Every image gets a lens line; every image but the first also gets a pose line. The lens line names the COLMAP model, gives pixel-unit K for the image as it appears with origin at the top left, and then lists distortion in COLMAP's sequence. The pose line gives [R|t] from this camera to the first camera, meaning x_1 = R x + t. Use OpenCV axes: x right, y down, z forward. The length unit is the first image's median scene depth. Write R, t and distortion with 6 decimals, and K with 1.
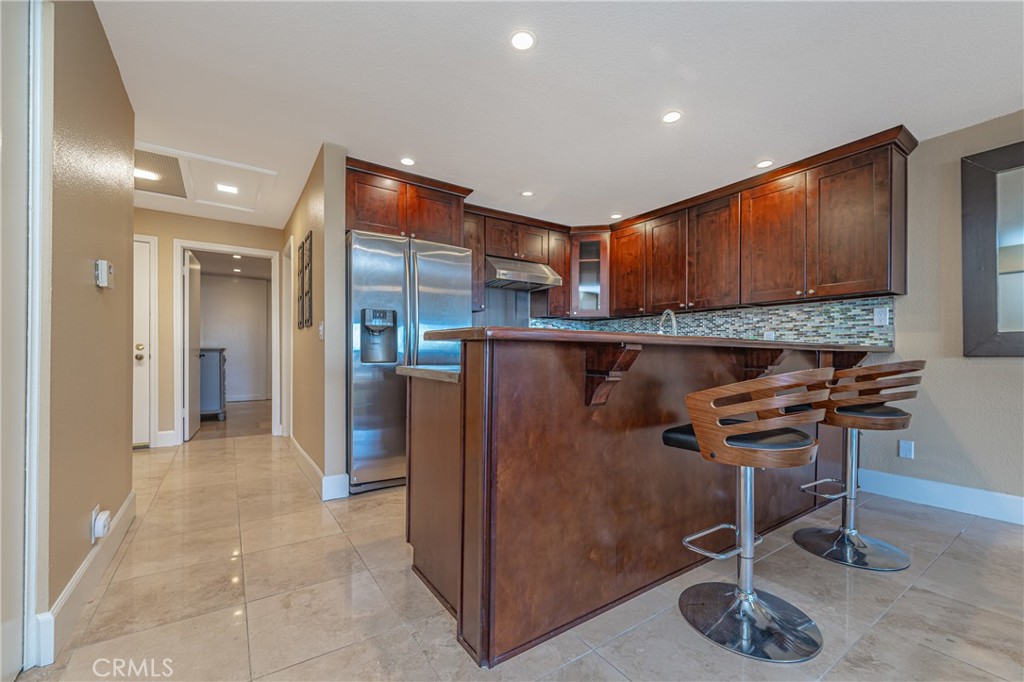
lens RADIAL K [[418.5, 0, 511.1], [0, 418.5, 359.7], [0, 0, 1]] dist [0.001060, 0.000017]
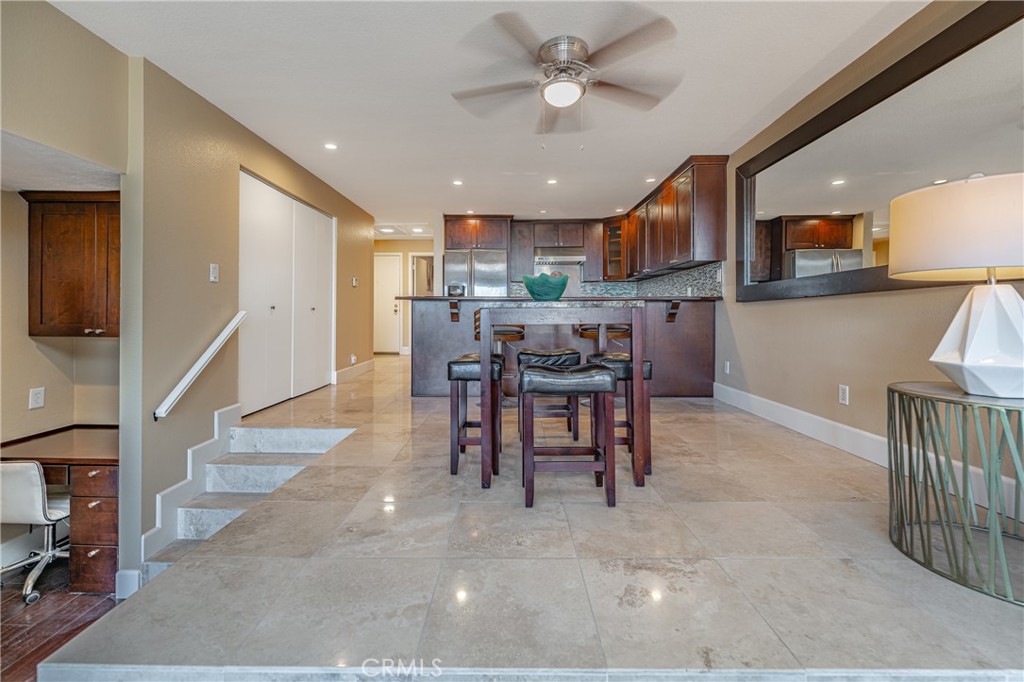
lens RADIAL K [[418.5, 0, 499.2], [0, 418.5, 323.5], [0, 0, 1]] dist [0.001060, 0.000017]
pose [[0.811487, 0.011327, -0.584260, 1.002726], [-0.003392, 0.999887, 0.014672, 0.037453], [0.584360, -0.009924, 0.811434, -0.545215]]
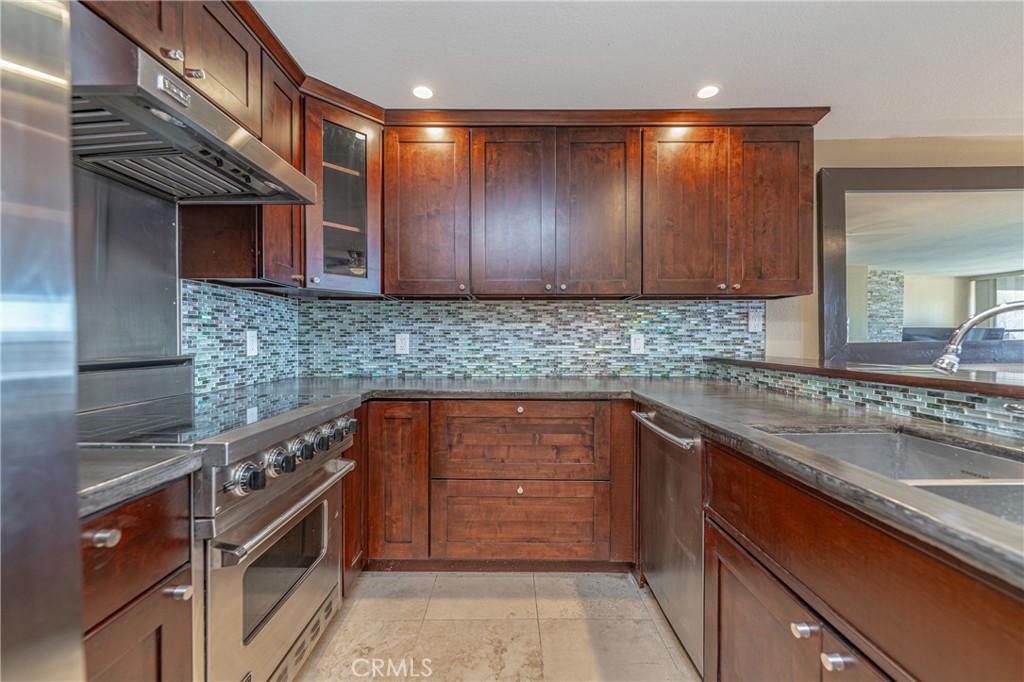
lens RADIAL K [[418.5, 0, 497.2], [0, 418.5, 343.9], [0, 0, 1]] dist [0.001060, 0.000017]
pose [[0.556290, -0.016120, 0.830832, -0.149515], [0.016849, 0.999825, 0.008118, -0.065097], [-0.830817, 0.009483, 0.556465, 0.861169]]
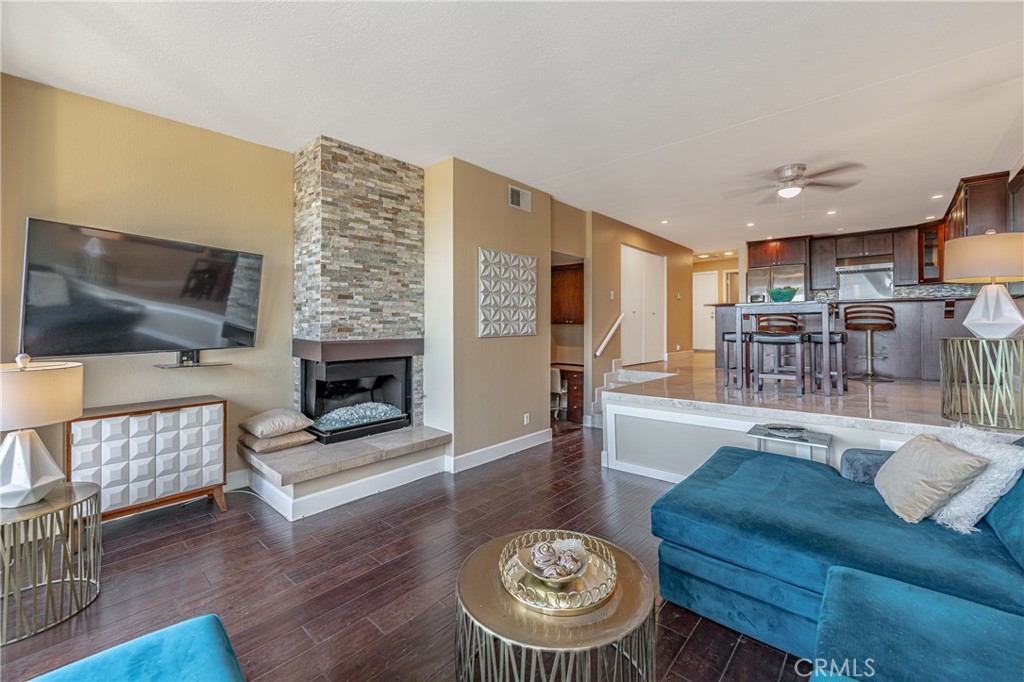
lens RADIAL K [[418.5, 0, 507.8], [0, 418.5, 323.7], [0, 0, 1]] dist [0.001060, 0.000017]
pose [[0.235013, -0.010365, -0.971937, 1.796747], [-0.010670, 0.999855, -0.013243, 0.109012], [0.971934, 0.013483, 0.234868, -1.129456]]
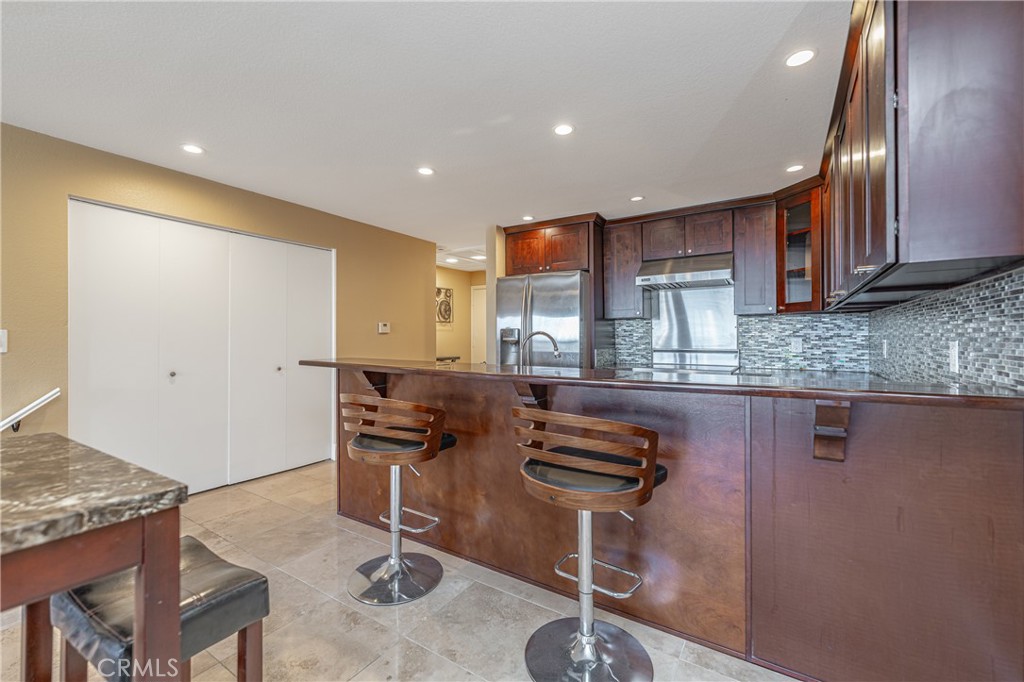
lens RADIAL K [[418.5, 0, 497.6], [0, 418.5, 344.9], [0, 0, 1]] dist [0.001060, 0.000017]
pose [[0.382103, 0.007639, -0.924088, 0.911296], [-0.010585, 0.999936, 0.003889, -0.063516], [0.924059, 0.008295, 0.382160, 0.371817]]
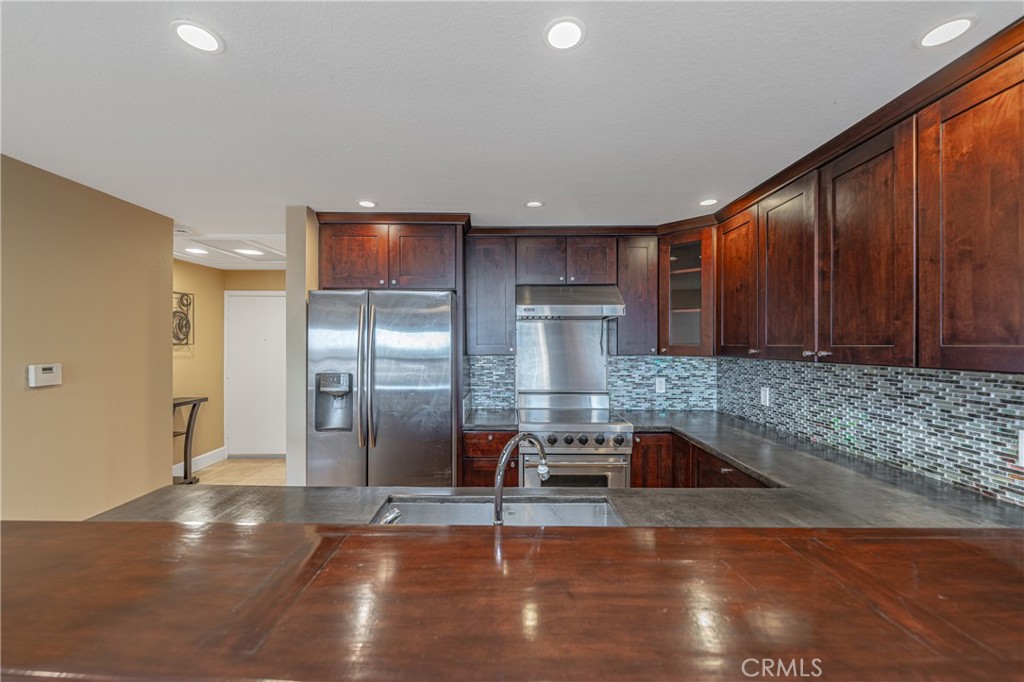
lens RADIAL K [[418.5, 0, 506.2], [0, 418.5, 344.7], [0, 0, 1]] dist [0.001060, 0.000017]
pose [[0.826919, -0.005188, -0.562298, 0.459710], [-0.003895, 0.999881, -0.014954, -0.155069], [0.562308, 0.014556, 0.826800, 0.415240]]
